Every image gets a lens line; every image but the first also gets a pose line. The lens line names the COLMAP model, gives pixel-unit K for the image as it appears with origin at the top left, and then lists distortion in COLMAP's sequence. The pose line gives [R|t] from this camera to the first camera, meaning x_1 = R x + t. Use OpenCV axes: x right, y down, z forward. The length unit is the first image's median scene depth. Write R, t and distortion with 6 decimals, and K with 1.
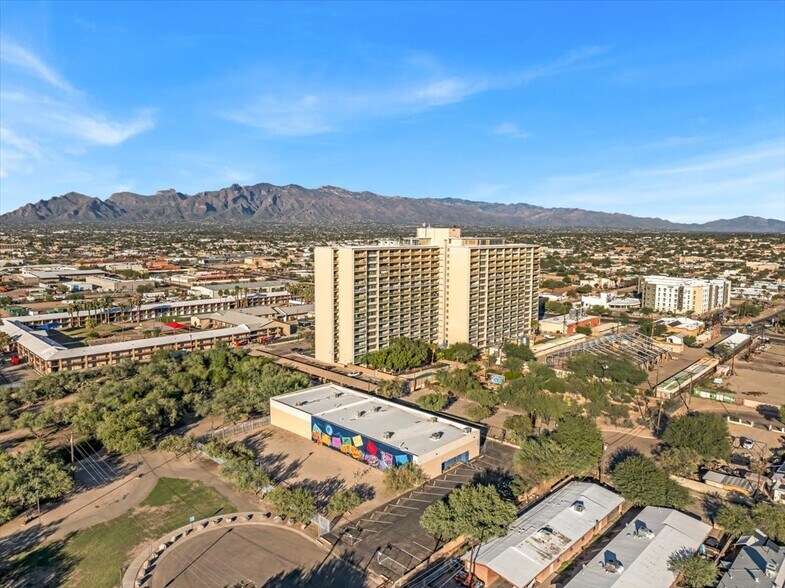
lens RADIAL K [[550.9, 0, 396.1], [0, 550.9, 291.5], [0, 0, 1]] dist [-0.031400, -0.005428]
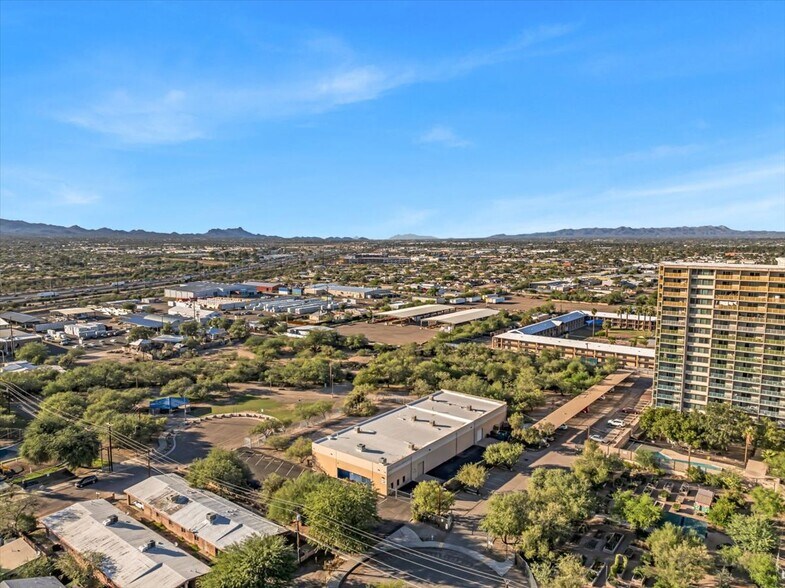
lens RADIAL K [[550.9, 0, 396.1], [0, 550.9, 291.5], [0, 0, 1]] dist [-0.031400, -0.005428]
pose [[0.116462, 0.091807, -0.988943, 0.439944], [-0.114962, 0.990272, 0.078392, -0.041675], [0.986519, 0.104561, 0.125883, 0.389080]]
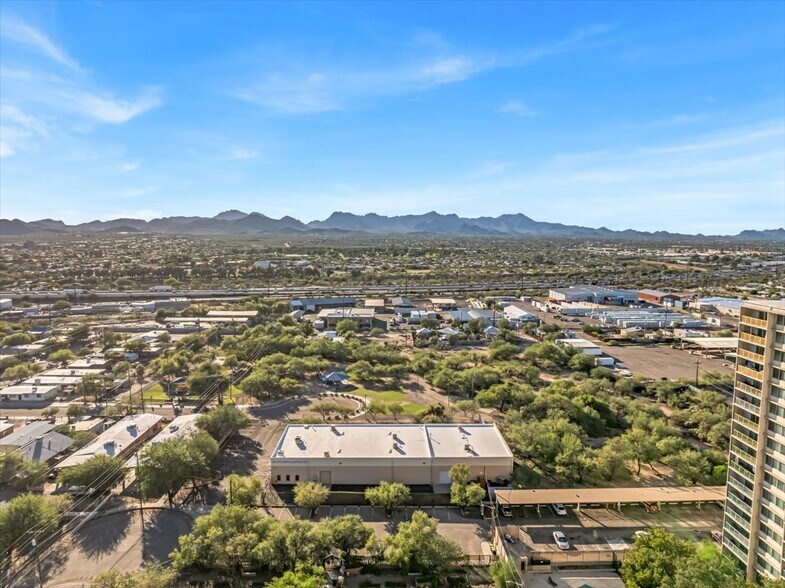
lens RADIAL K [[550.9, 0, 396.1], [0, 550.9, 291.5], [0, 0, 1]] dist [-0.031400, -0.005428]
pose [[-0.698286, 0.060456, -0.713261, 0.292142], [-0.093713, 0.980130, 0.174821, -0.094431], [0.709658, 0.188917, -0.678746, 0.769260]]
